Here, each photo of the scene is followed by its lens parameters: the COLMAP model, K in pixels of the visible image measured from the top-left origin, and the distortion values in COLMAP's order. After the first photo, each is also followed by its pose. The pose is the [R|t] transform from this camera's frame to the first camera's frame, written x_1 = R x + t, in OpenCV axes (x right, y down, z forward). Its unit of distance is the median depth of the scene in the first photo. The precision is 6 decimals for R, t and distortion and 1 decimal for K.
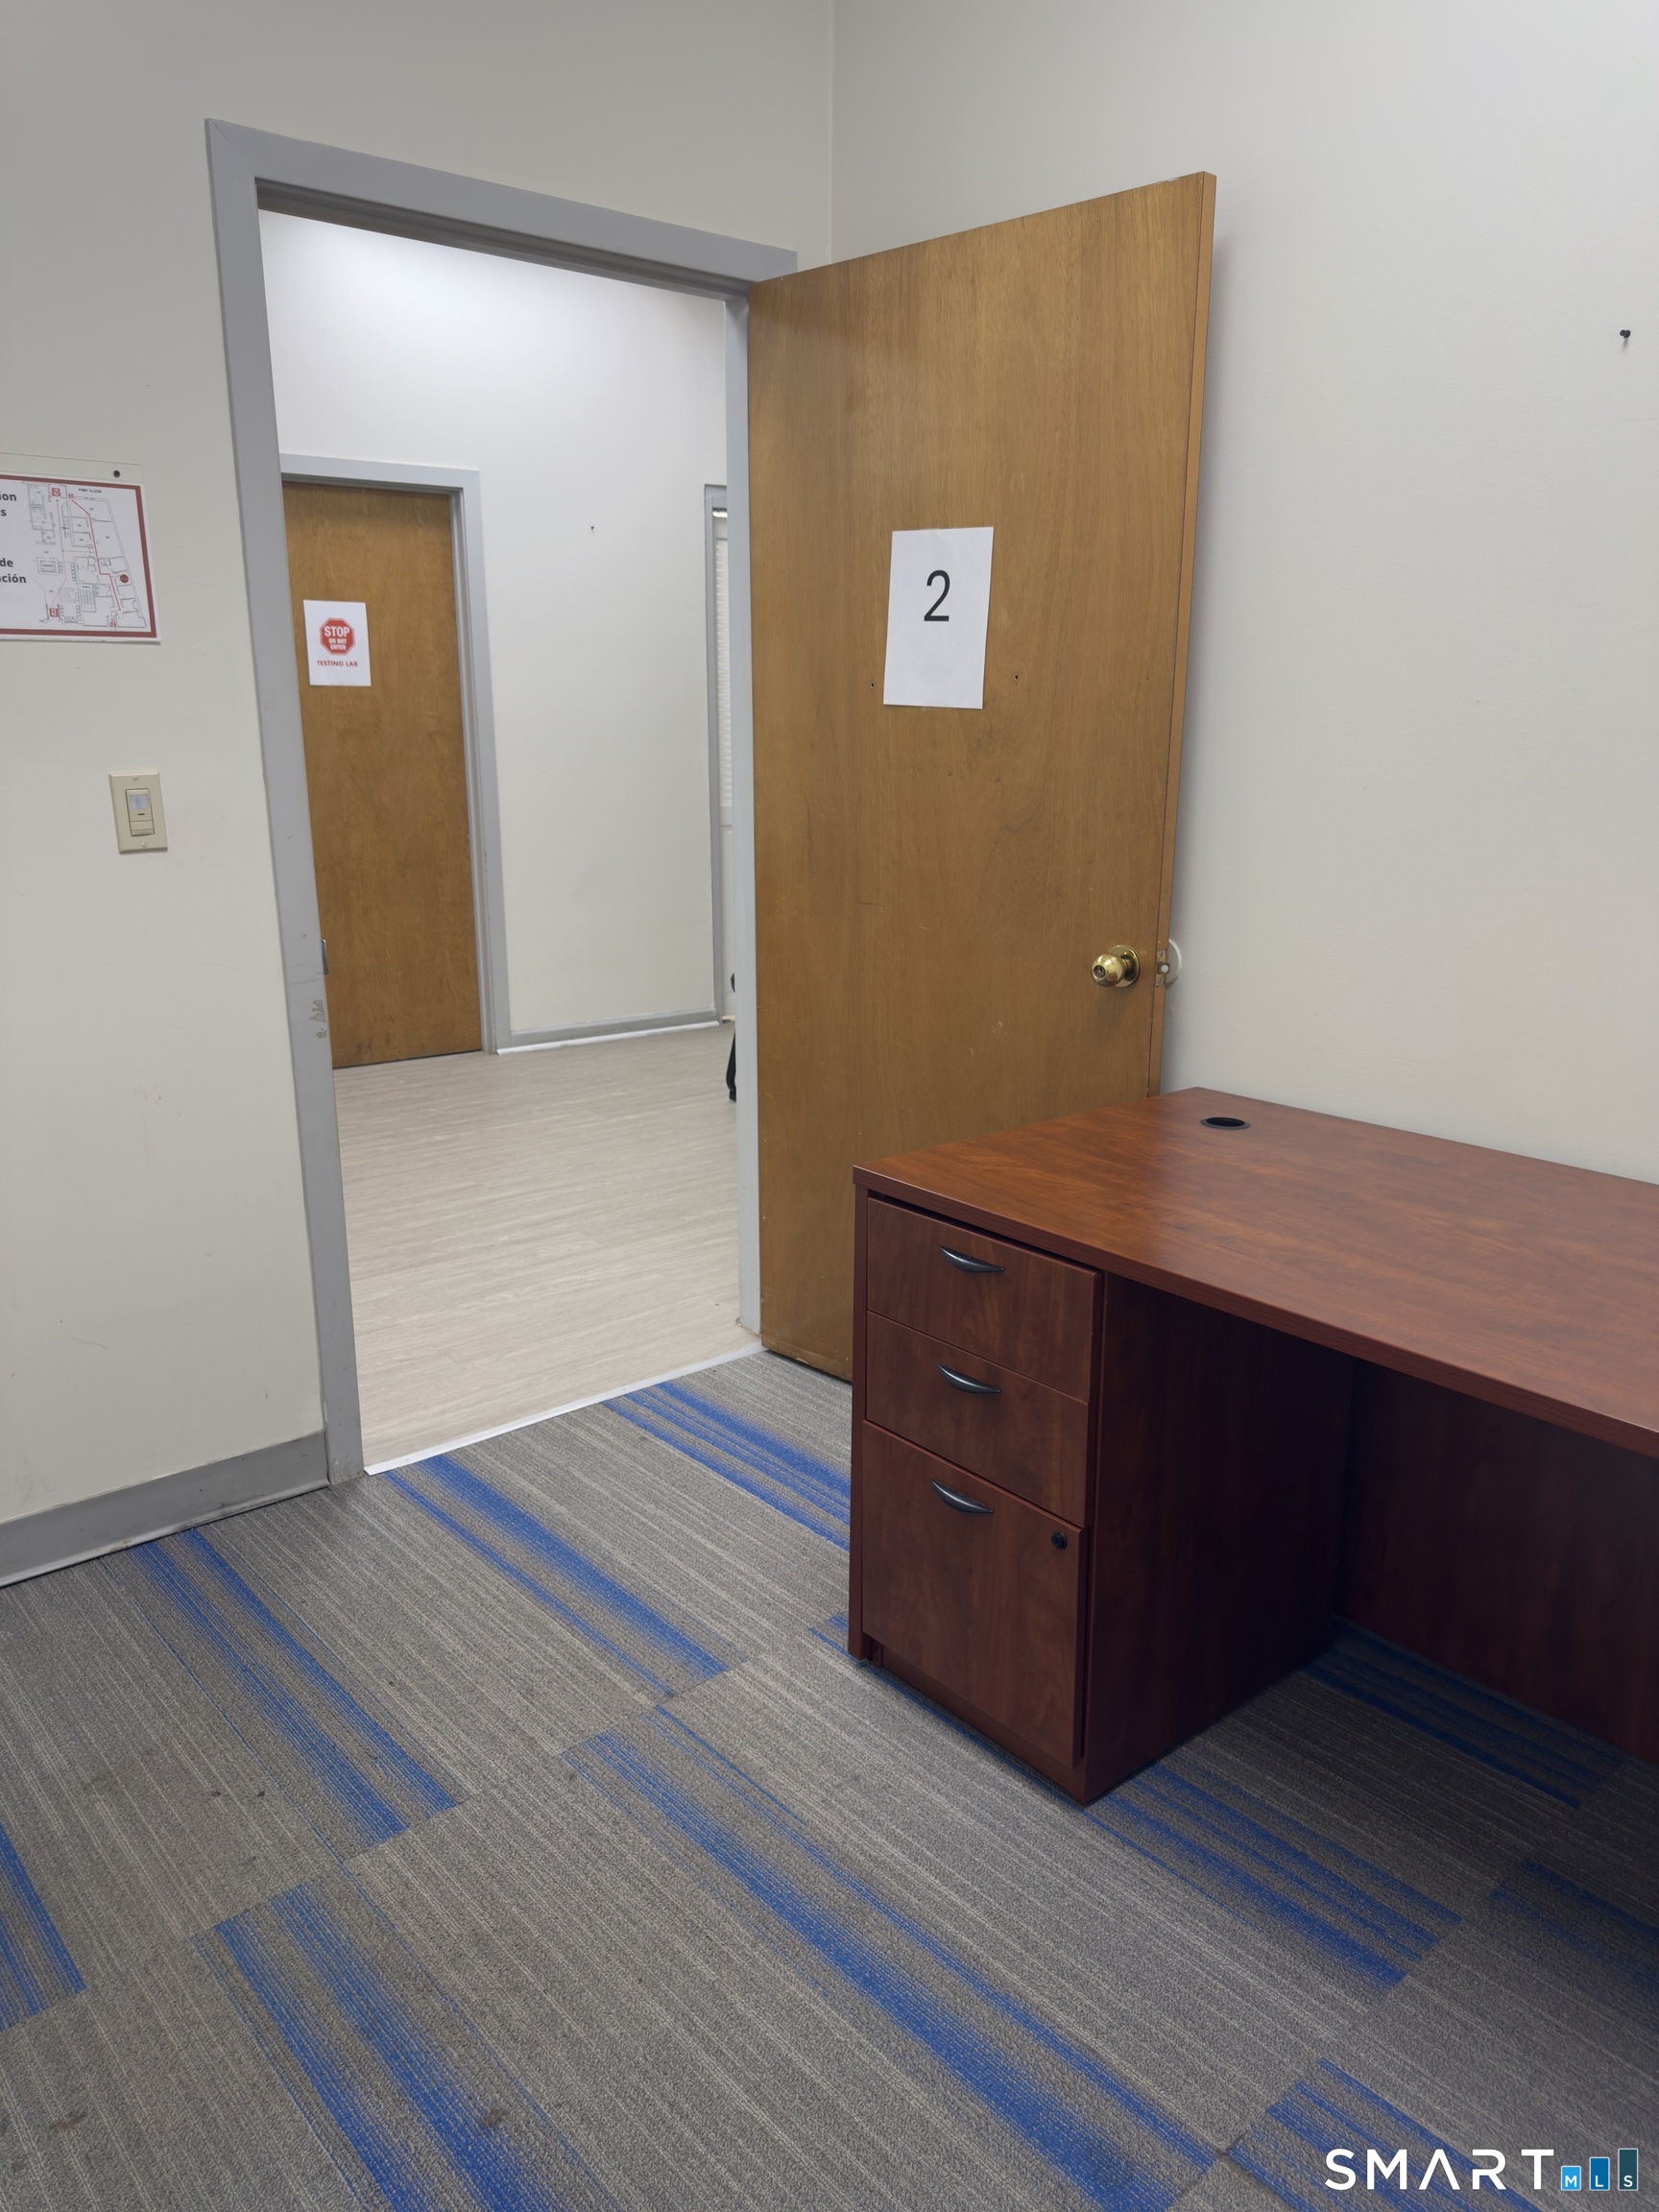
lens RADIAL K [[1599.1, 0, 829.5], [0, 1599.1, 1106.0], [0, 0, 1]] dist [0.099019, -0.089633]
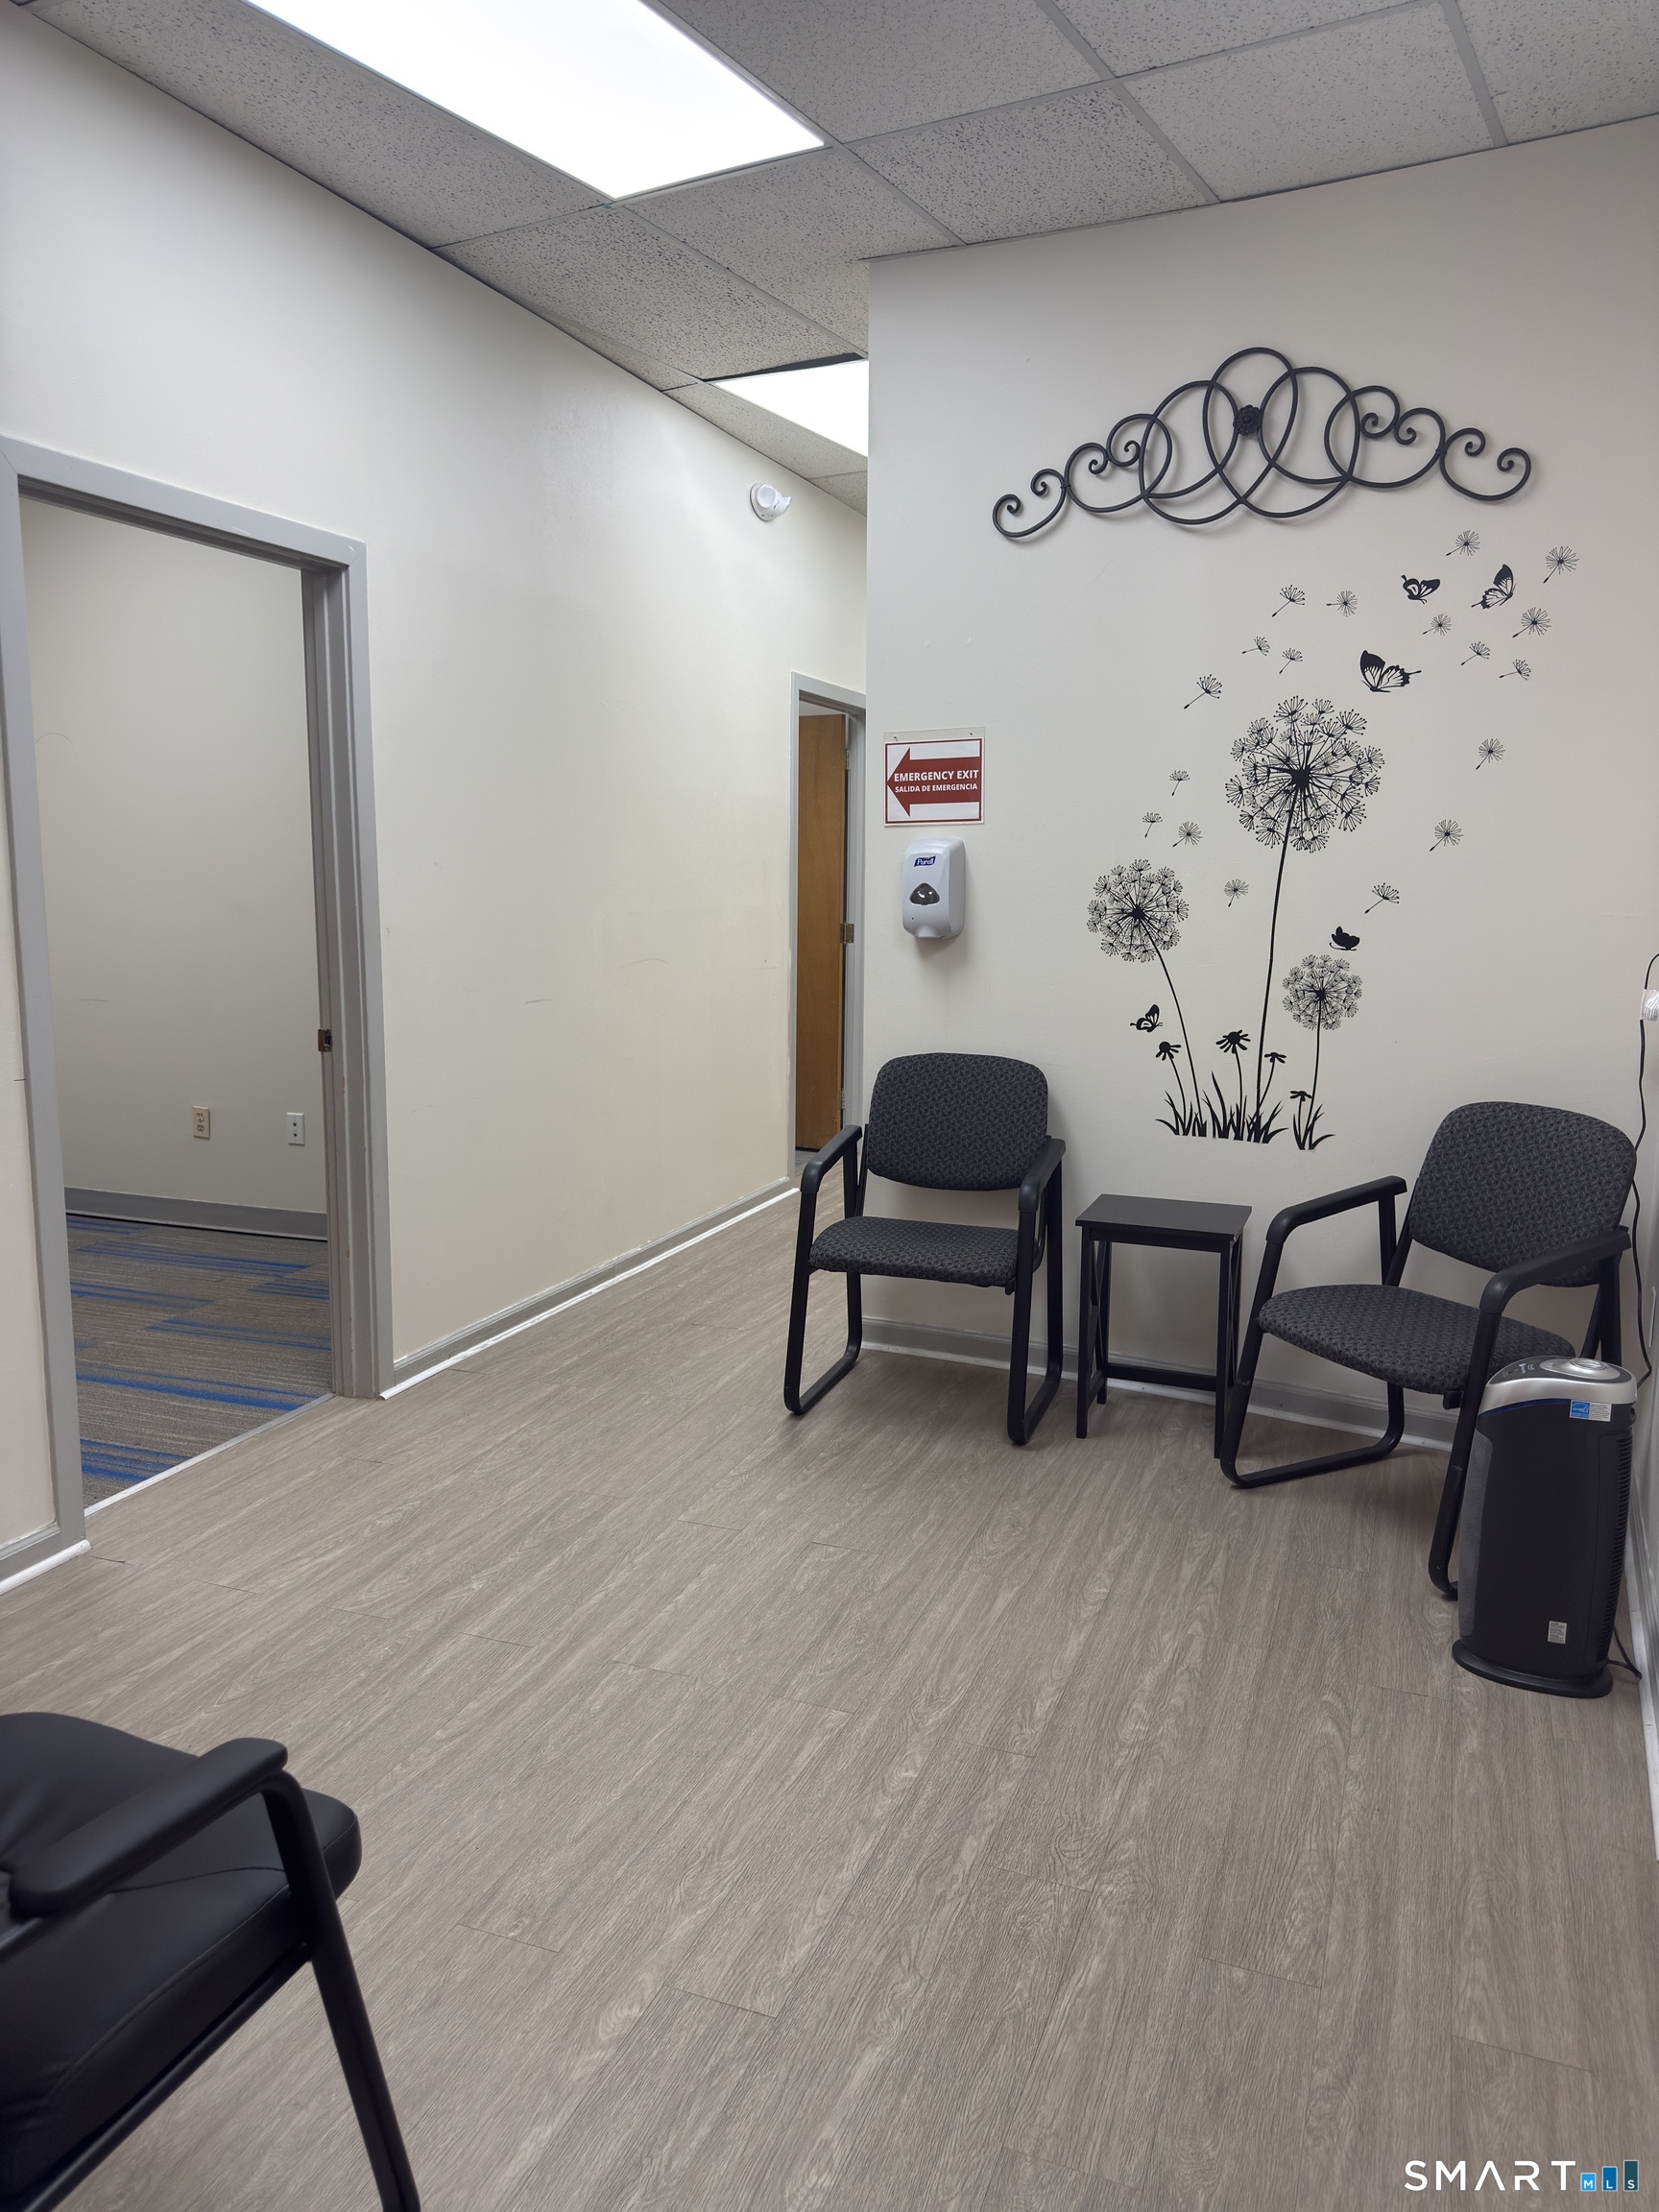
lens RADIAL K [[1569.1, 0, 829.1], [0, 1569.1, 1110.8], [0, 0, 1]] dist [0.004393, -0.001230]
pose [[-0.872549, 0.062843, -0.484467, -0.014582], [-0.135292, 0.921819, 0.363243, -0.806244], [0.469418, 0.382492, -0.795831, 3.120883]]
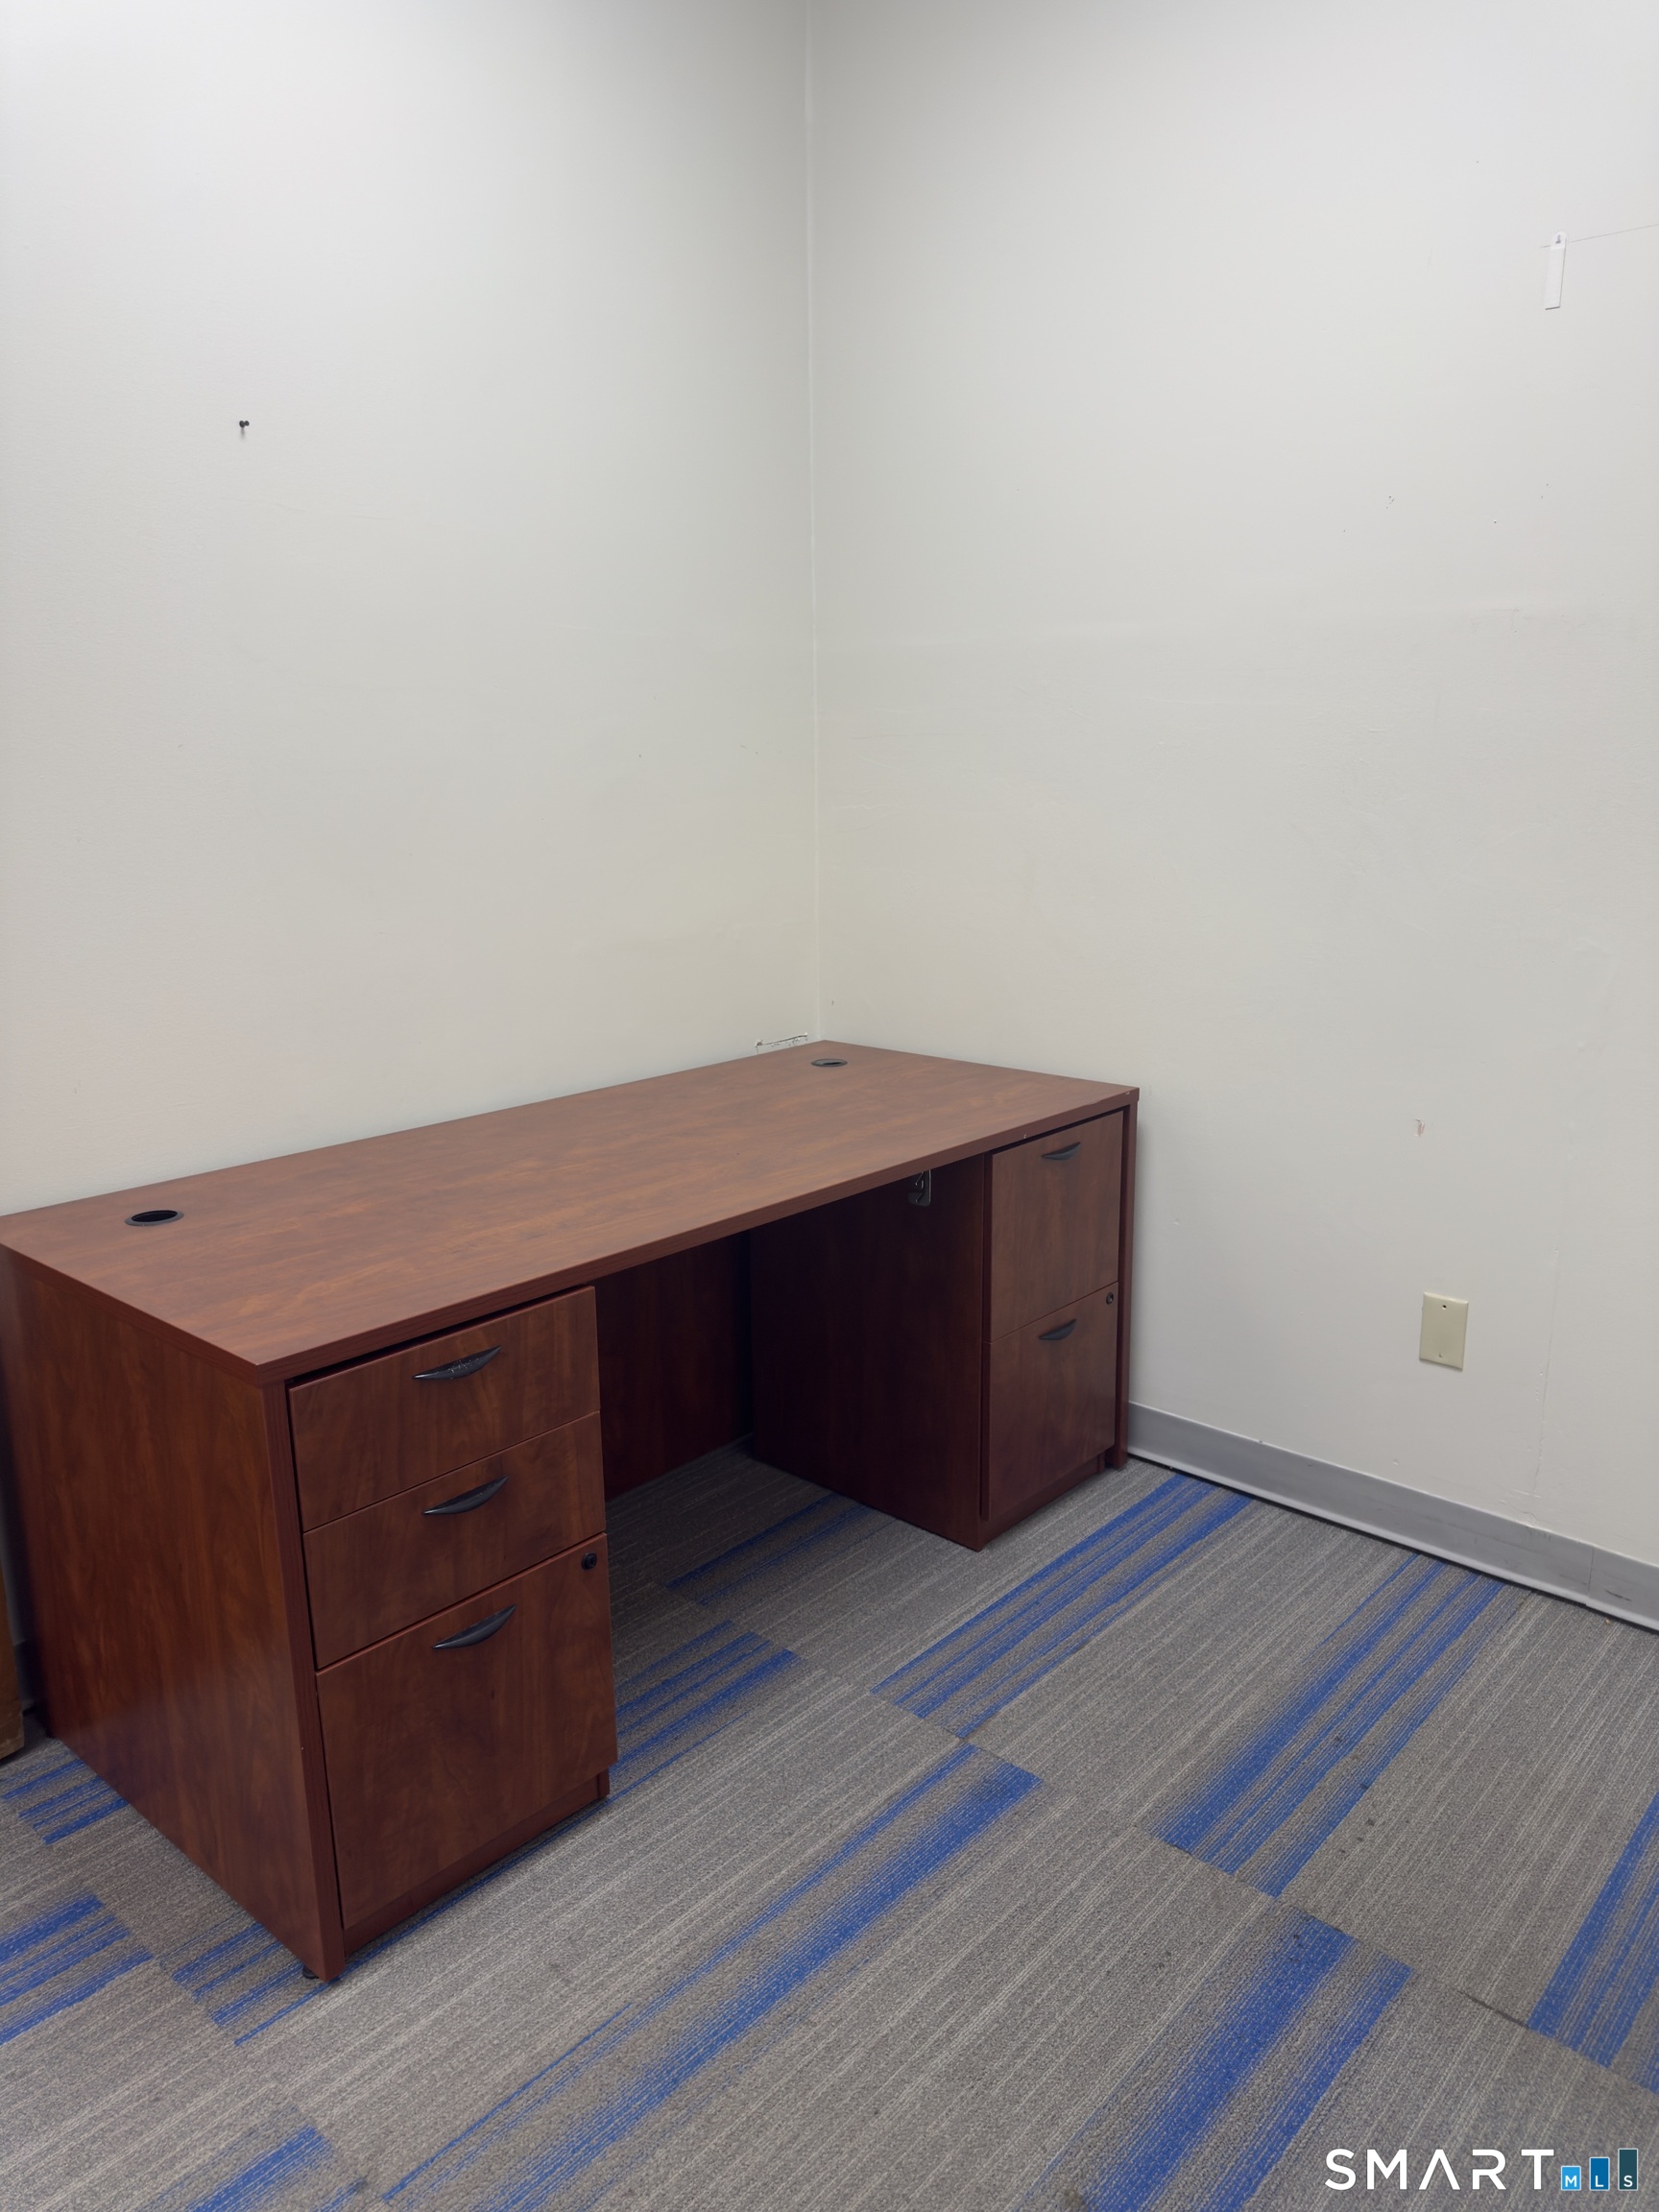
lens RADIAL K [[1569.1, 0, 829.1], [0, 1569.1, 1110.8], [0, 0, 1]] dist [0.004393, -0.001230]
pose [[-0.125952, -0.226384, 0.965860, -0.730237], [0.254913, 0.933536, 0.252049, -0.197422], [-0.958726, 0.277957, -0.059873, 0.794072]]
